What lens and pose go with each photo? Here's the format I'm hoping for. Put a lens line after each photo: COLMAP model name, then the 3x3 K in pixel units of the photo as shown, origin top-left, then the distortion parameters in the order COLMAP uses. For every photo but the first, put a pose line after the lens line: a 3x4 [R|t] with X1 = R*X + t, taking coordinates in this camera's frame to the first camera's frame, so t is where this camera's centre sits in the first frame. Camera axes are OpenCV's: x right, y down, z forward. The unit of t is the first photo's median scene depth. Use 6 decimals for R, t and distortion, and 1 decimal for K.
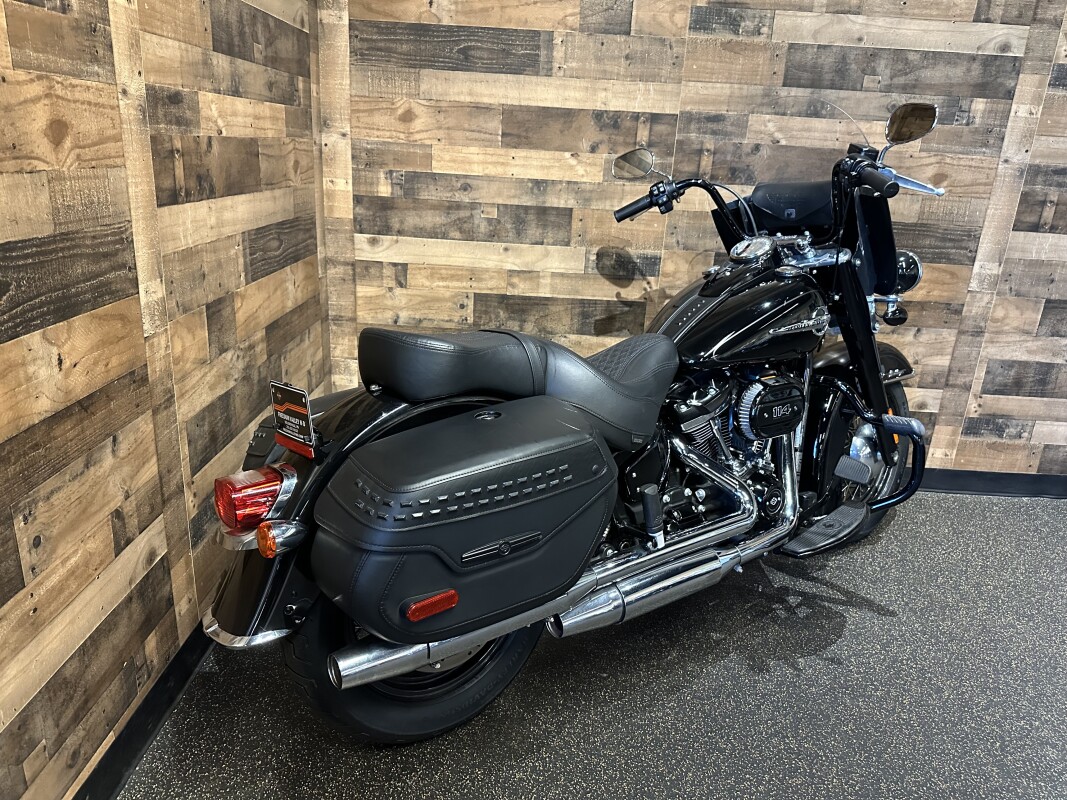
lens RADIAL K [[761.2, 0, 534.2], [0, 761.2, 403.3], [0, 0, 1]] dist [0.039394, -0.046000]
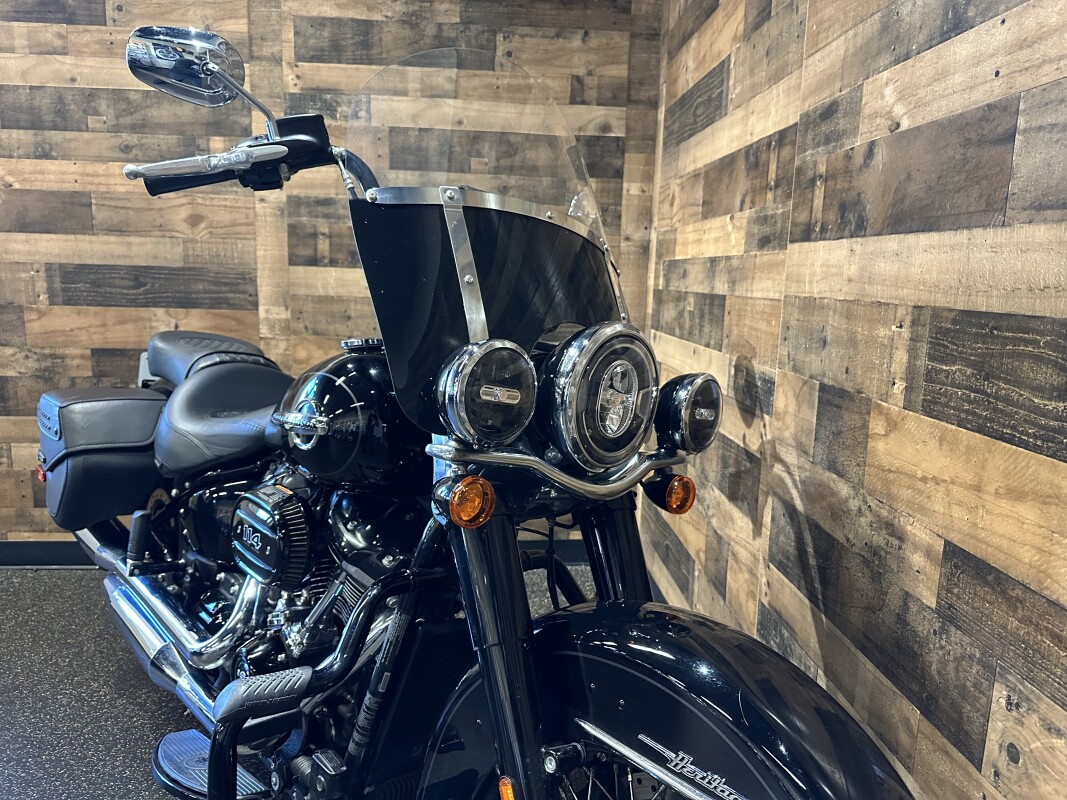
lens RADIAL K [[761.2, 0, 533.8], [0, 761.2, 402.0], [0, 0, 1]] dist [0.039394, -0.046000]
pose [[0.068939, 0.115805, -0.990877, 0.729940], [-0.340811, 0.936217, 0.085705, -0.176191], [0.937601, 0.331793, 0.104010, 0.835913]]
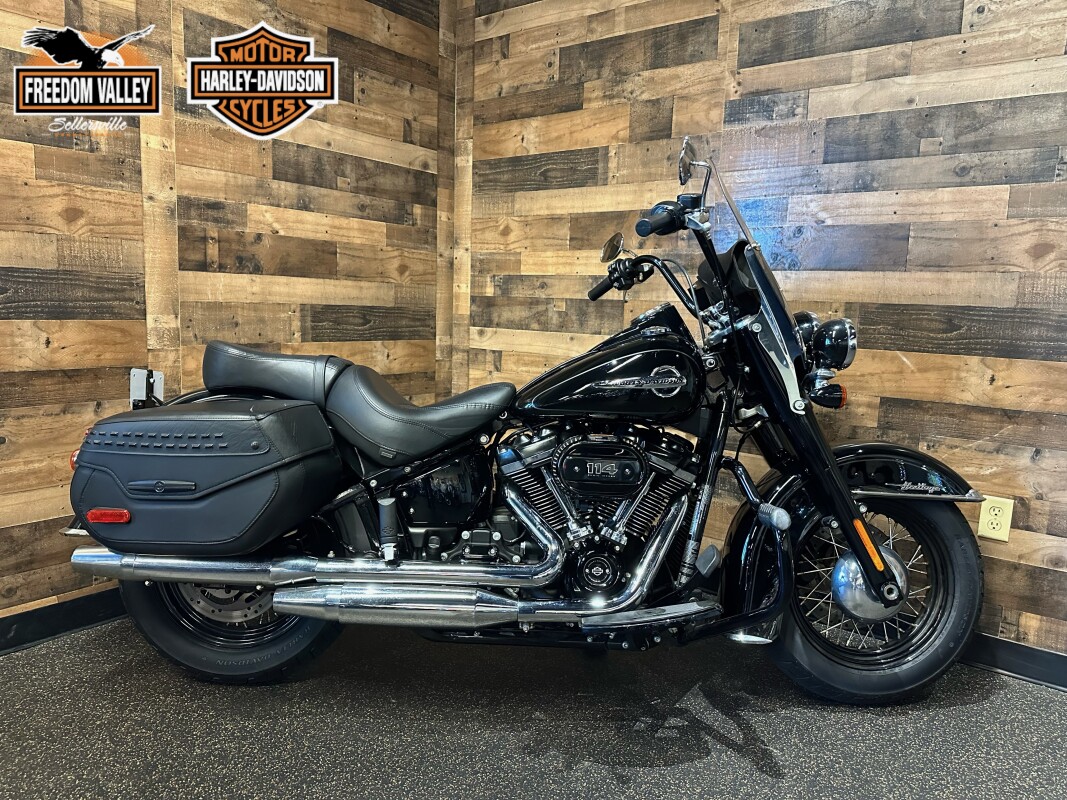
lens RADIAL K [[761.2, 0, 534.3], [0, 761.2, 400.1], [0, 0, 1]] dist [0.039394, -0.046000]
pose [[0.795323, 0.051429, -0.604001, 0.609788], [-0.184629, 0.969605, -0.160553, 0.069031], [0.577385, 0.239208, 0.780645, 0.154010]]
